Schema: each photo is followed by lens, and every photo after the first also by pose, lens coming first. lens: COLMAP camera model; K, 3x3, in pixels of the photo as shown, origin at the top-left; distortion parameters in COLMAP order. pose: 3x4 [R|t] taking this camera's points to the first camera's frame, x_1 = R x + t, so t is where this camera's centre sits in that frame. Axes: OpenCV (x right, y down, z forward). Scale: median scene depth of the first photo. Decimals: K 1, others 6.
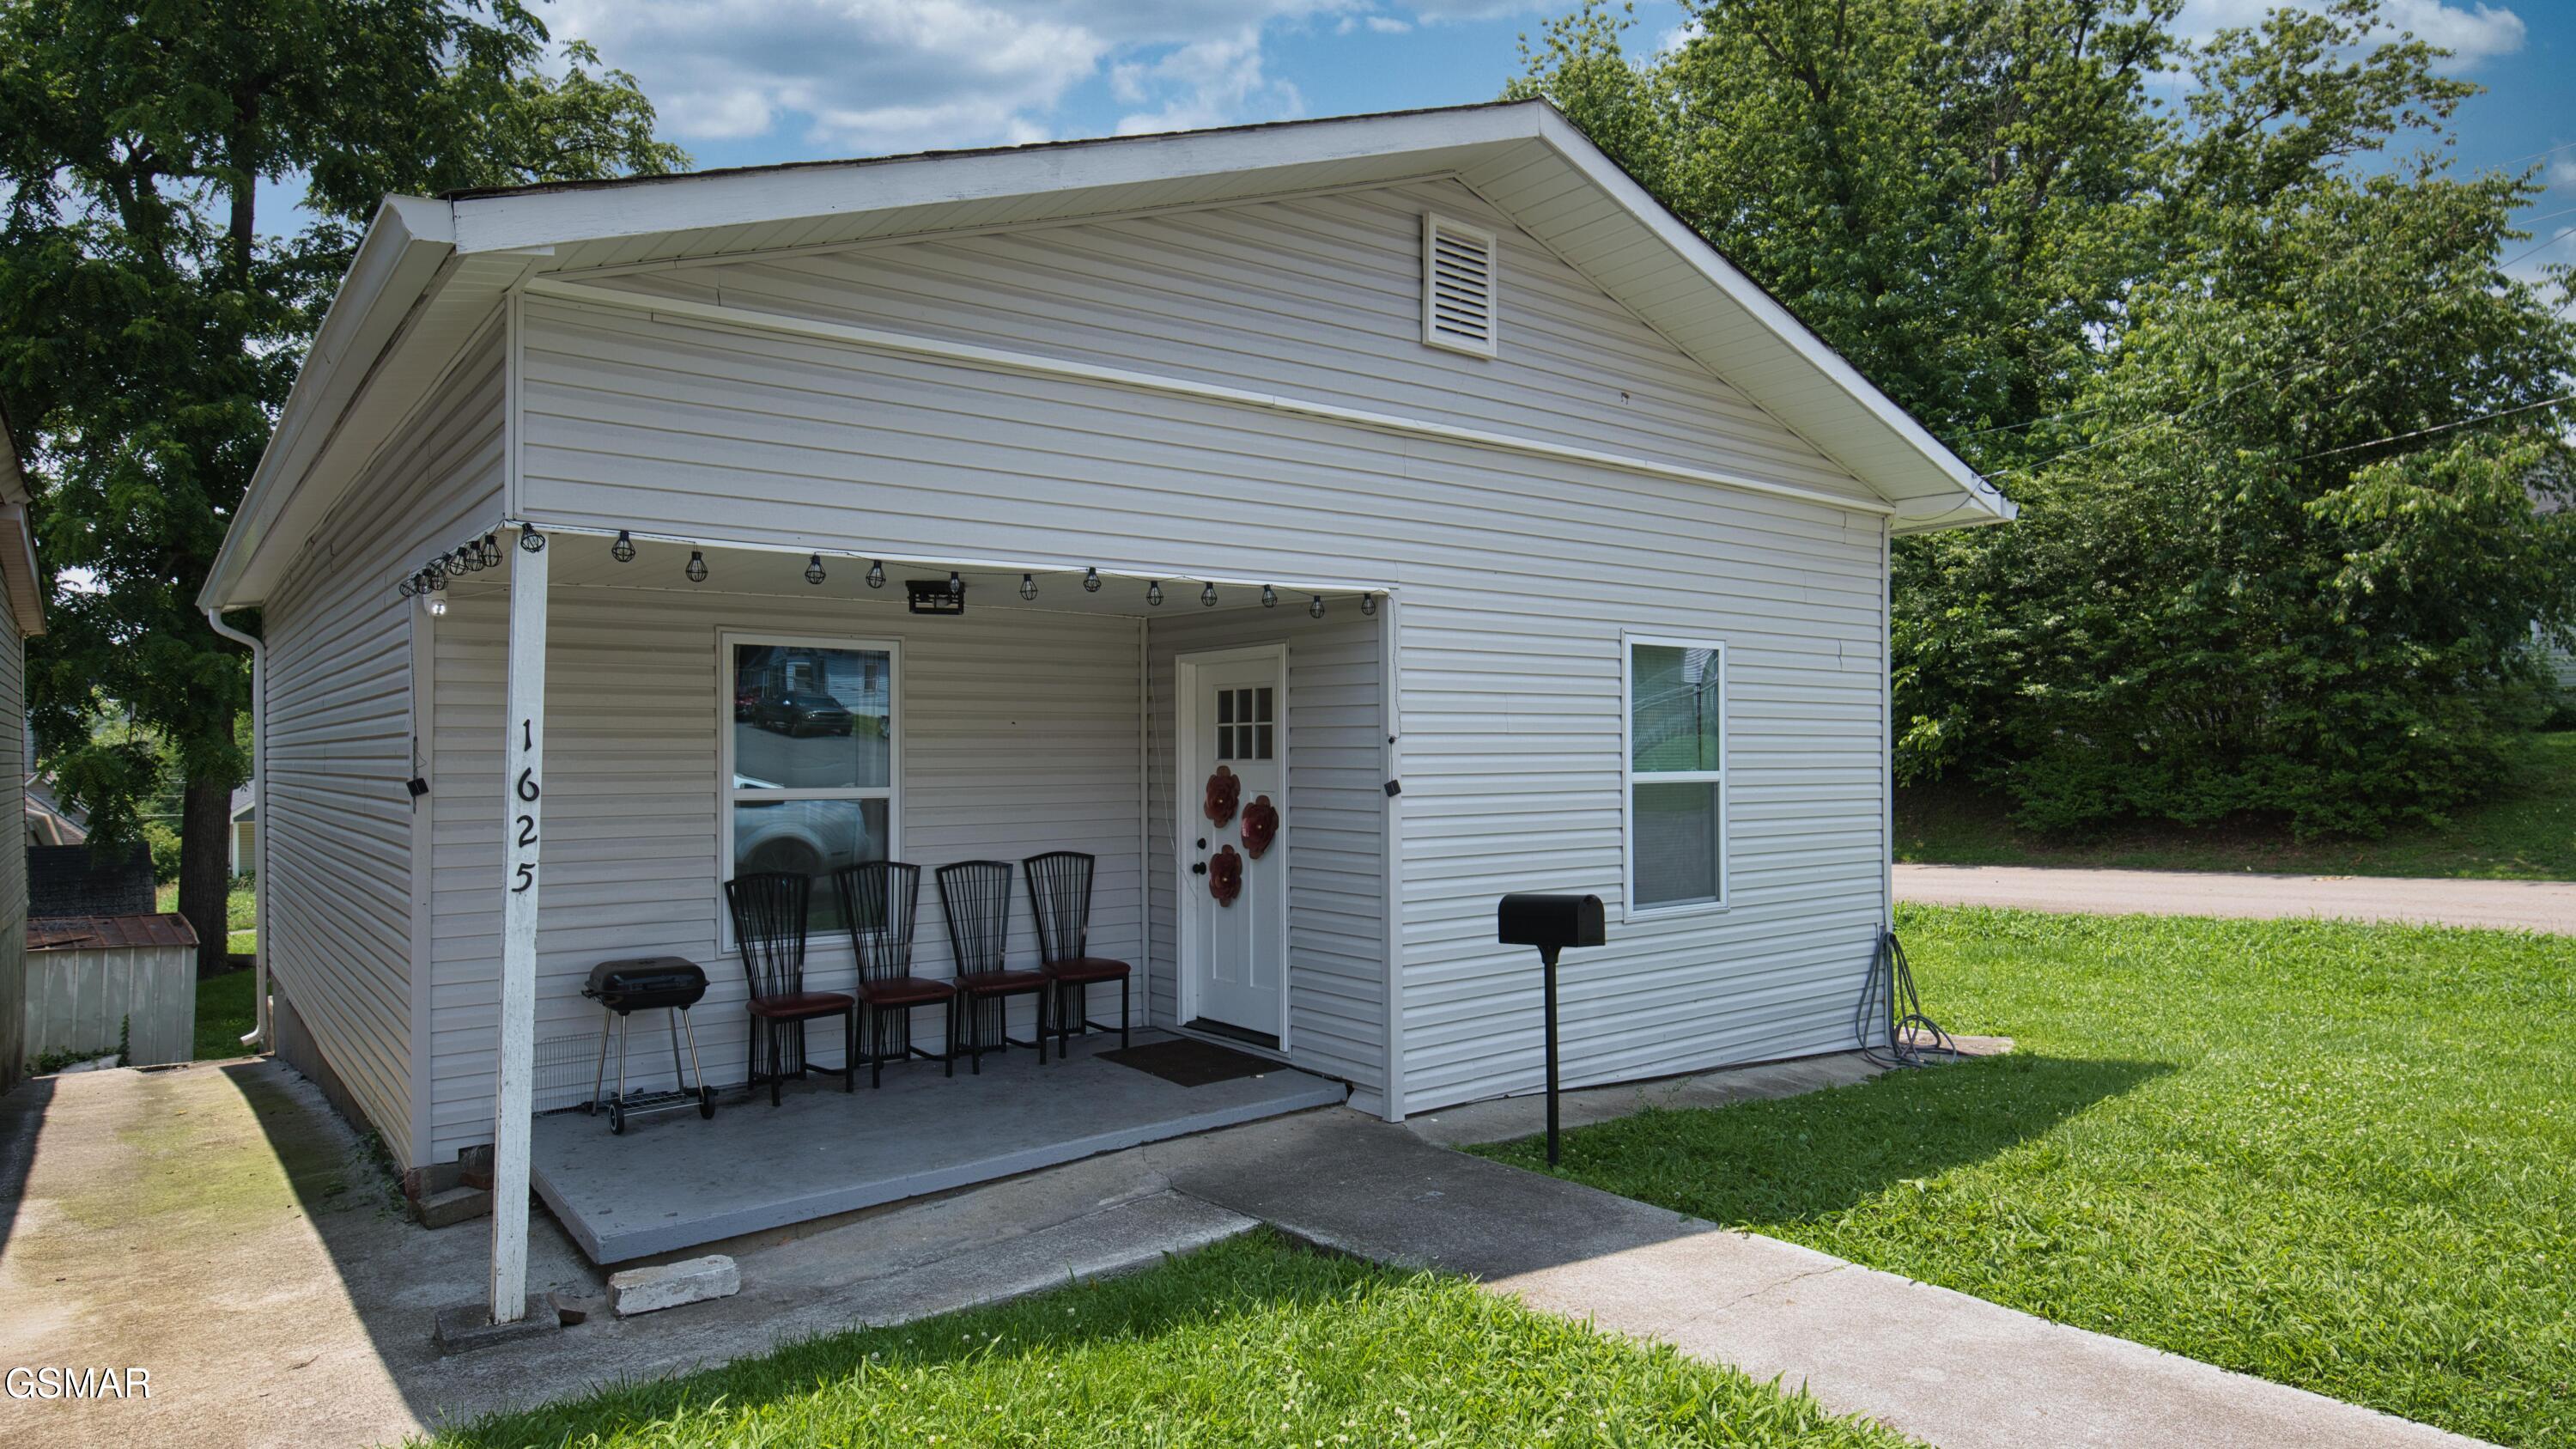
lens RADIAL K [[1487.9, 0, 1281.7], [0, 1487.9, 656.5], [0, 0, 1]] dist [0.005361, -0.000005]
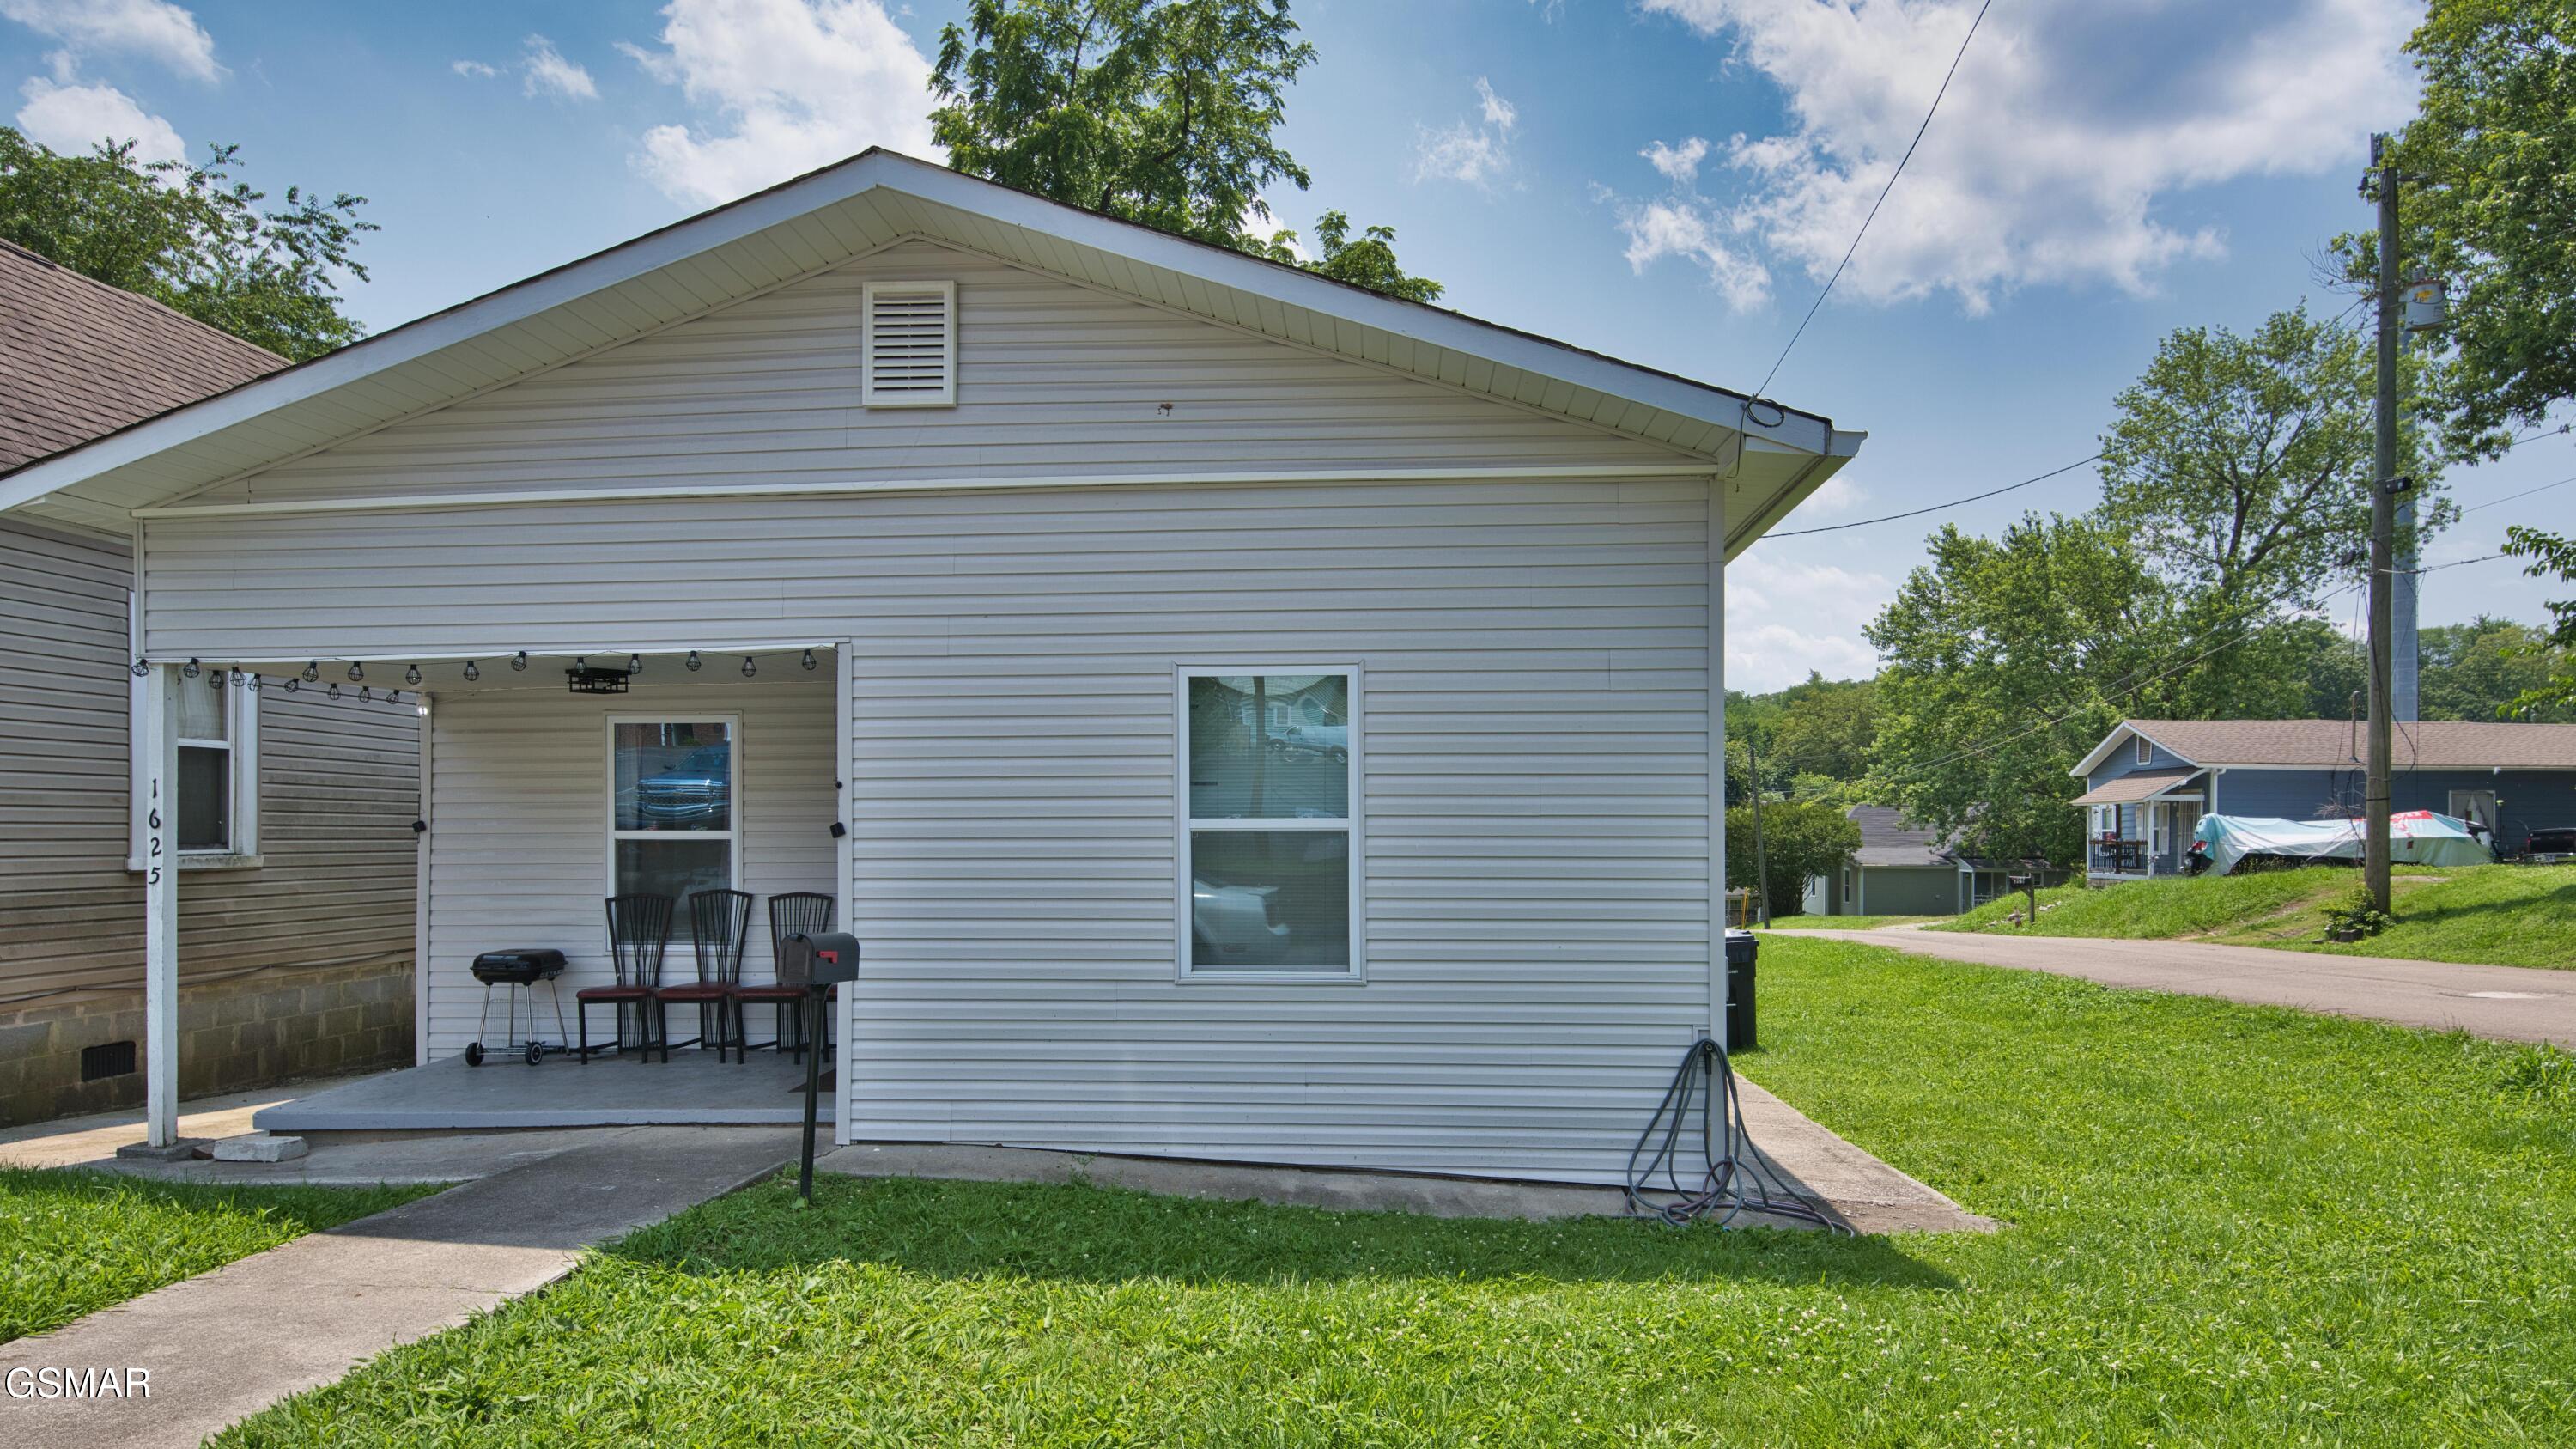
lens RADIAL K [[1457.8, 0, 1288.0], [0, 1457.8, 724.5], [0, 0, 1]] dist [0.012410, -0.000755]
pose [[0.736828, -0.047039, -0.674442, 0.992101], [0.043836, 0.998801, -0.021771, 0.048335], [0.674657, -0.013523, 0.738007, 0.433039]]
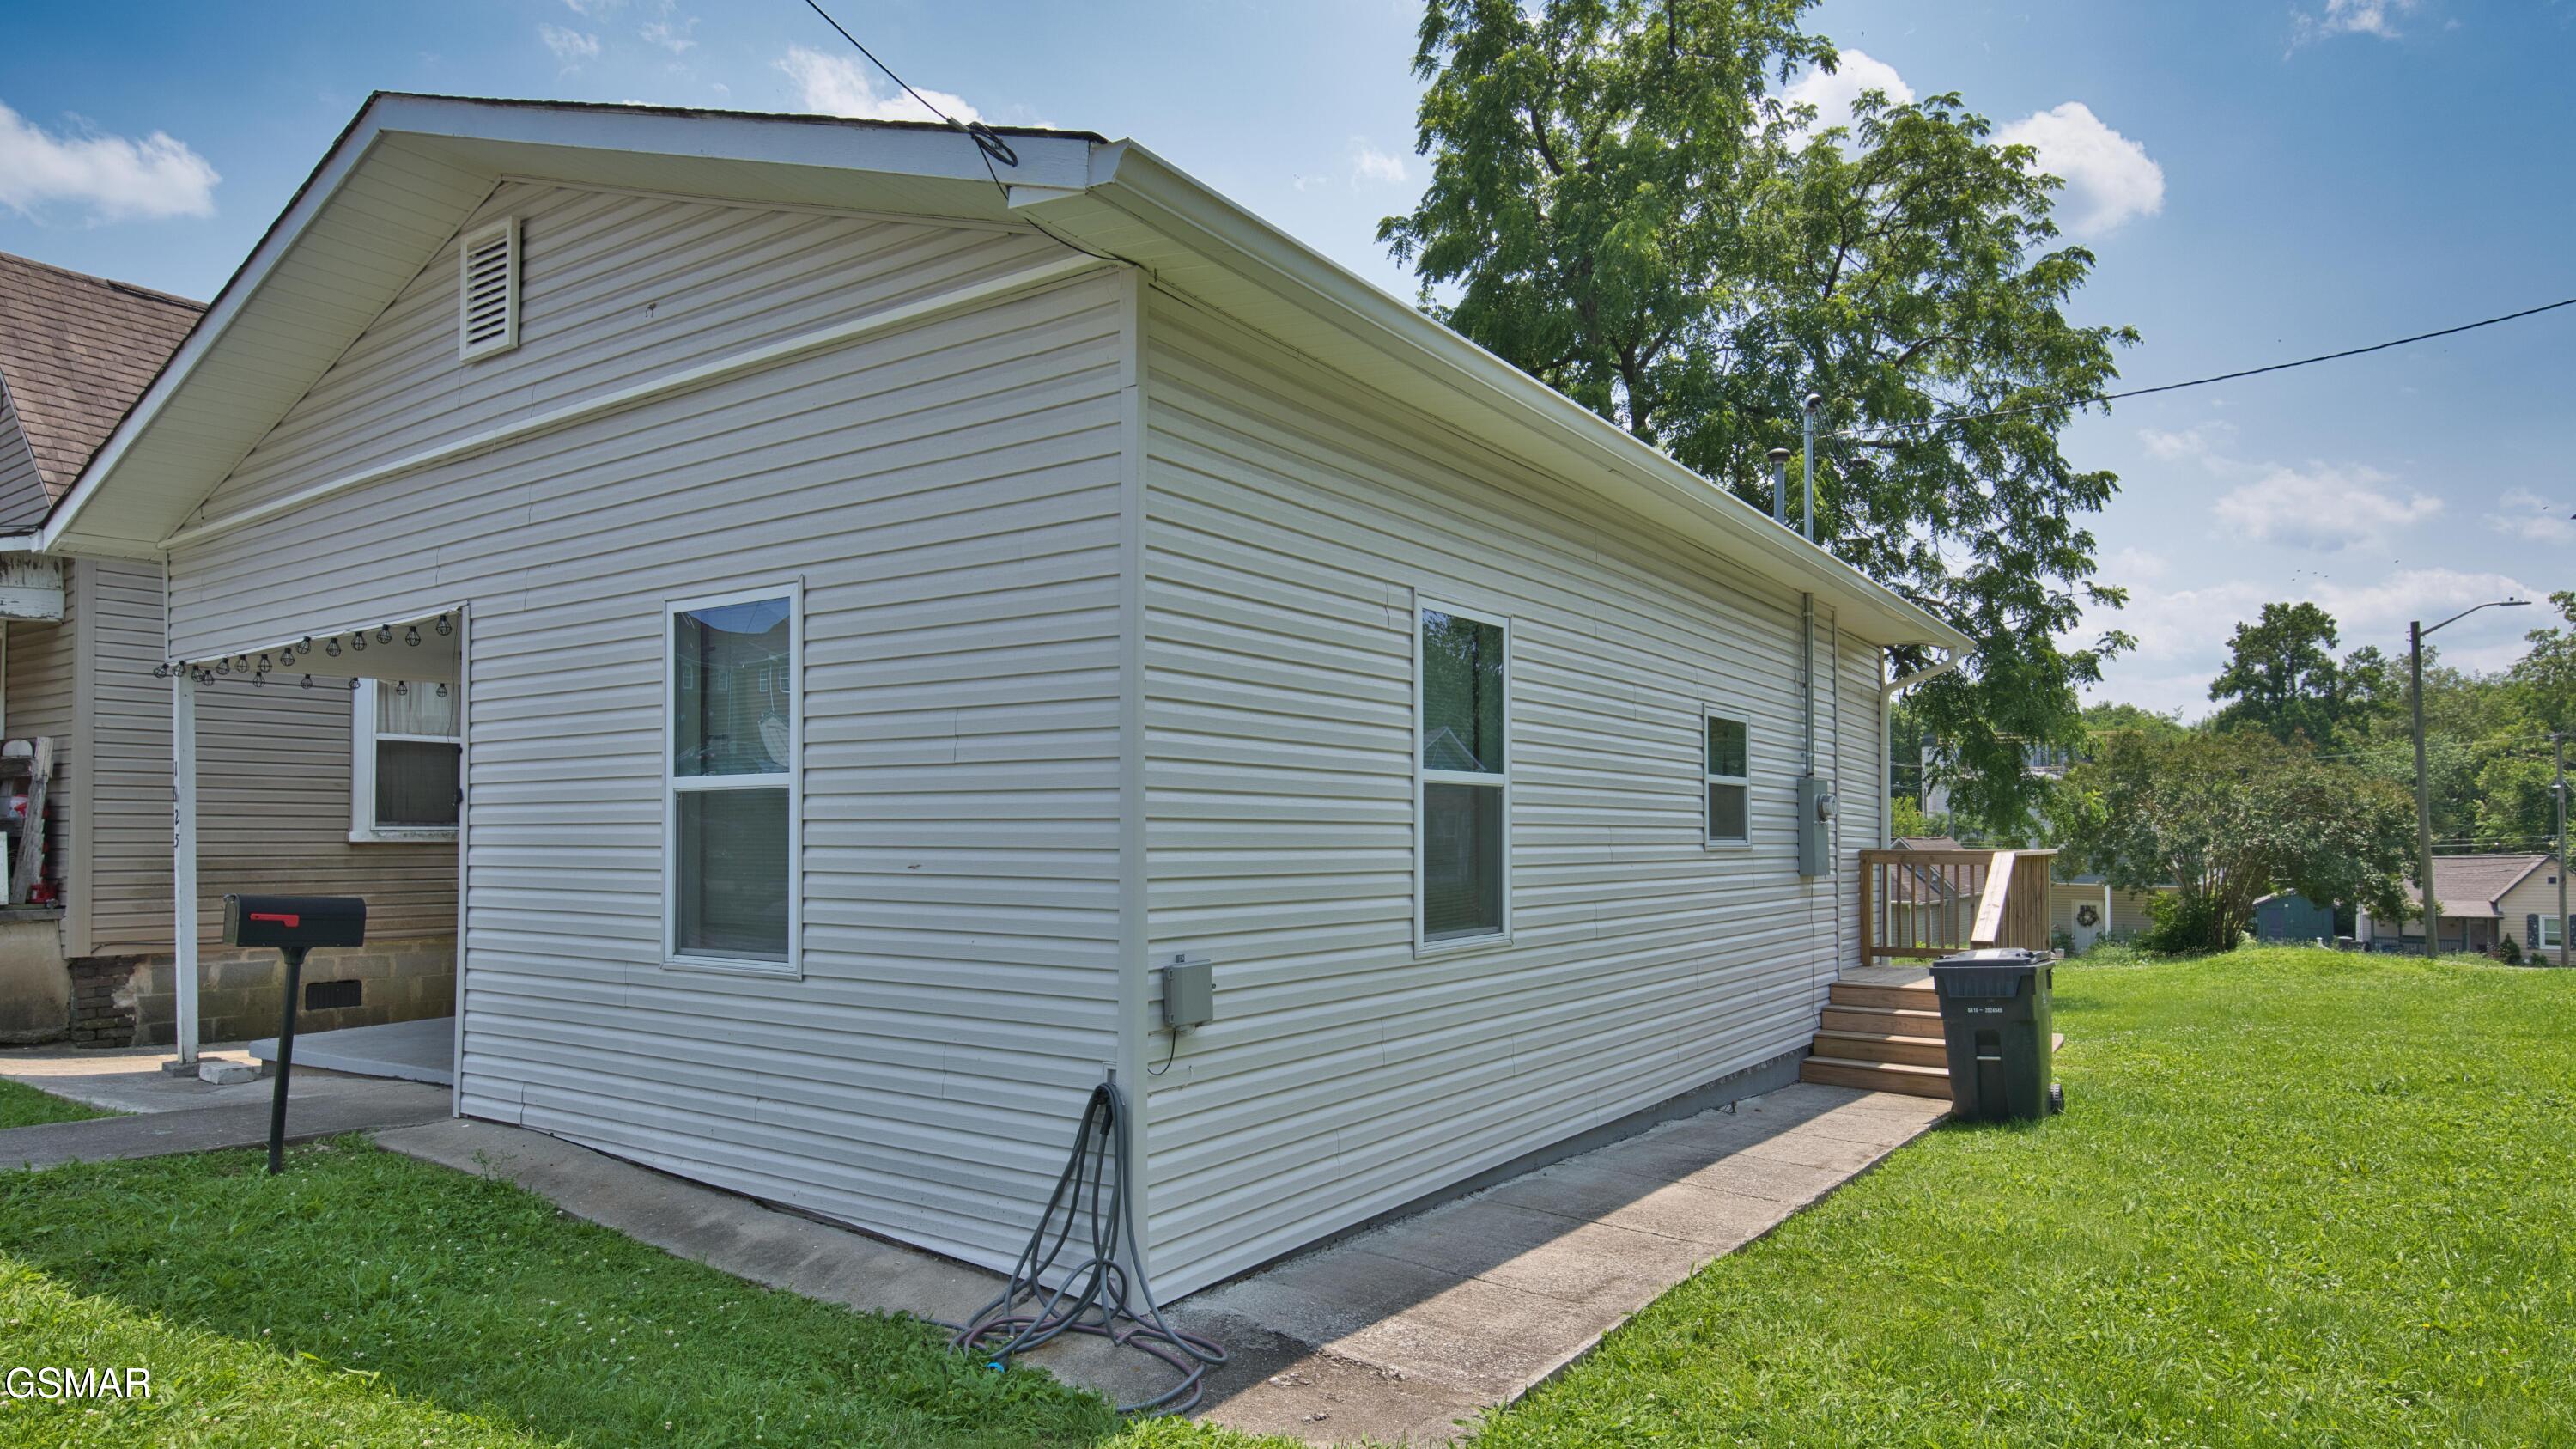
lens RADIAL K [[1457.8, 0, 1288.0], [0, 1457.8, 724.5], [0, 0, 1]] dist [0.012410, -0.000755]
pose [[0.296775, -0.068474, -0.952489, 1.198367], [0.062161, 0.996696, -0.052283, 0.124844], [0.952922, -0.043691, 0.300051, 1.214484]]
